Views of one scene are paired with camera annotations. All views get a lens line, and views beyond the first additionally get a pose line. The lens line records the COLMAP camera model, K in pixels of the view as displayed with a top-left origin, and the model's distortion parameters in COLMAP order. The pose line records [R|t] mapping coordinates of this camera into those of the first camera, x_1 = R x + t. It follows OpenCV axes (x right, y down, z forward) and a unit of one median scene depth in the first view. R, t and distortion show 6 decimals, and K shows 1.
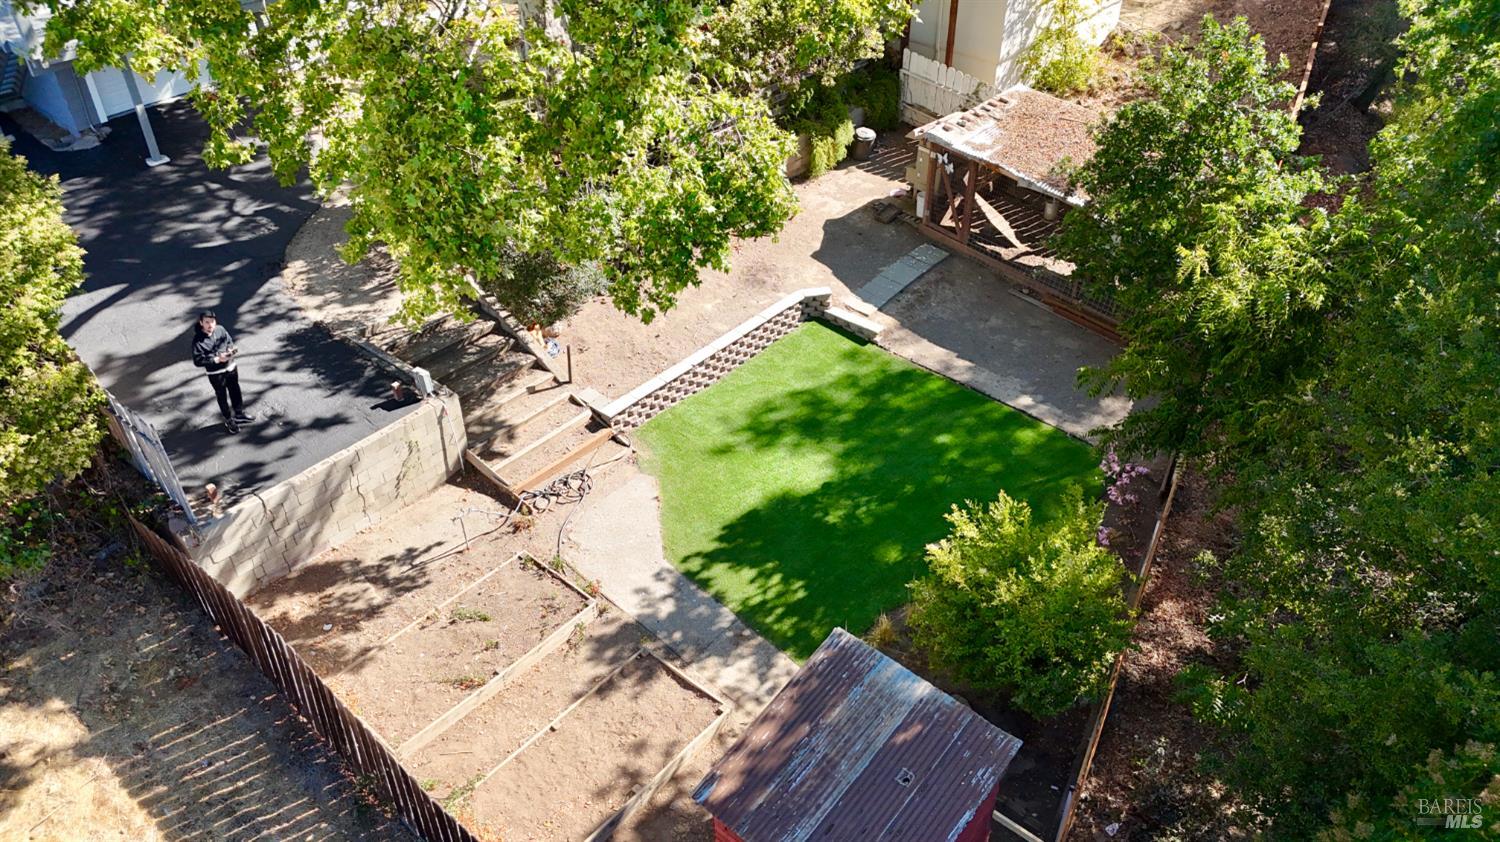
lens RADIAL K [[1050.9, 0, 750.0], [0, 1050.9, 421.0], [0, 0, 1]] dist [-0.002823, -0.001447]
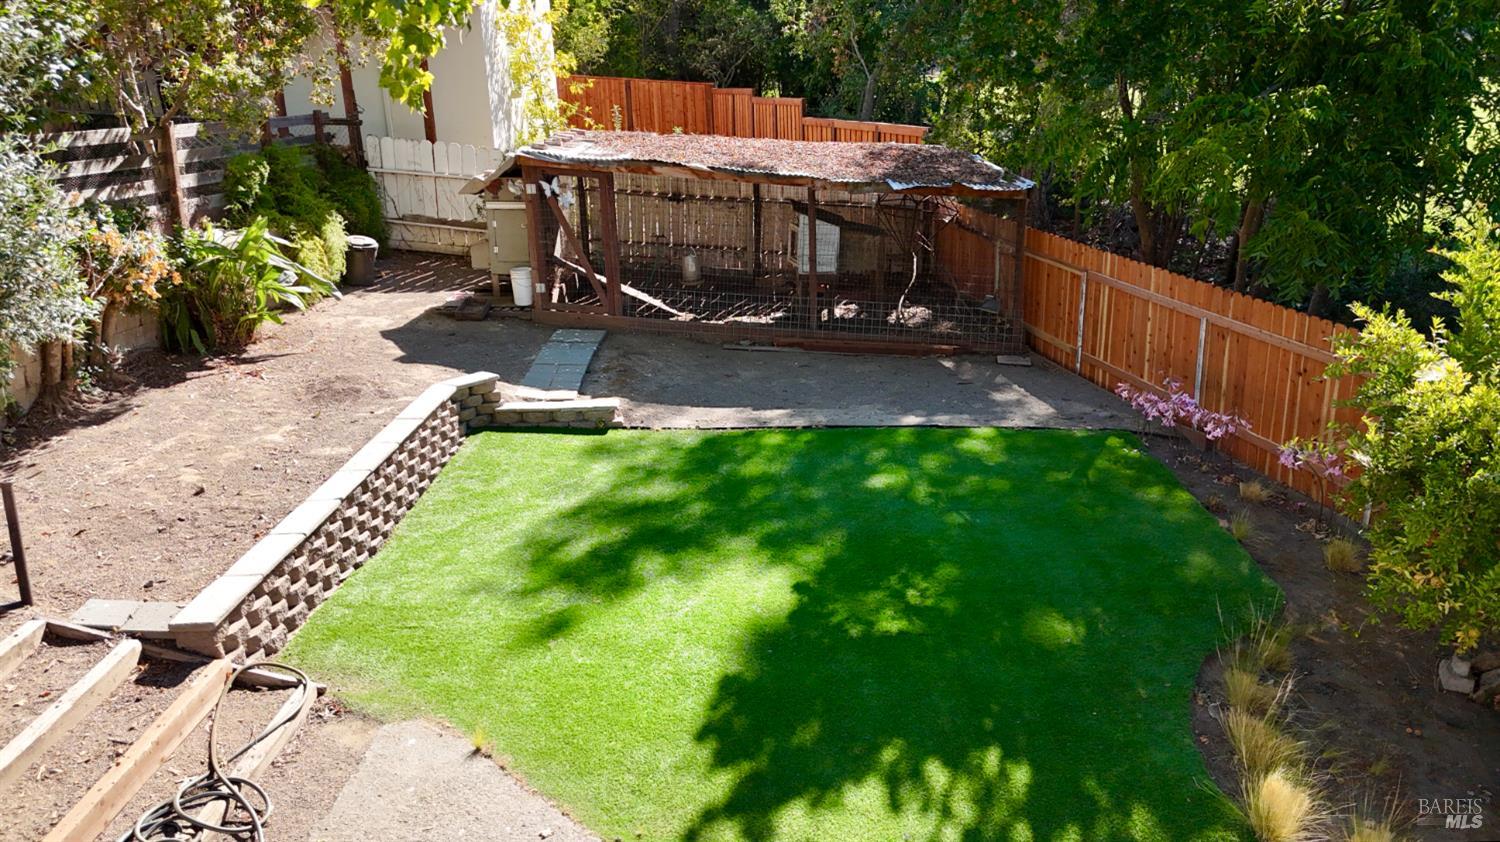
lens RADIAL K [[1133.8, 0, 750.0], [0, 1133.8, 421.0], [0, 0, 1]] dist [0.005601, -0.000291]
pose [[0.764074, -0.199042, 0.613656, -0.211437], [0.406444, 0.887214, -0.218299, 0.088537], [-0.500993, 0.416213, 0.758797, 0.595910]]
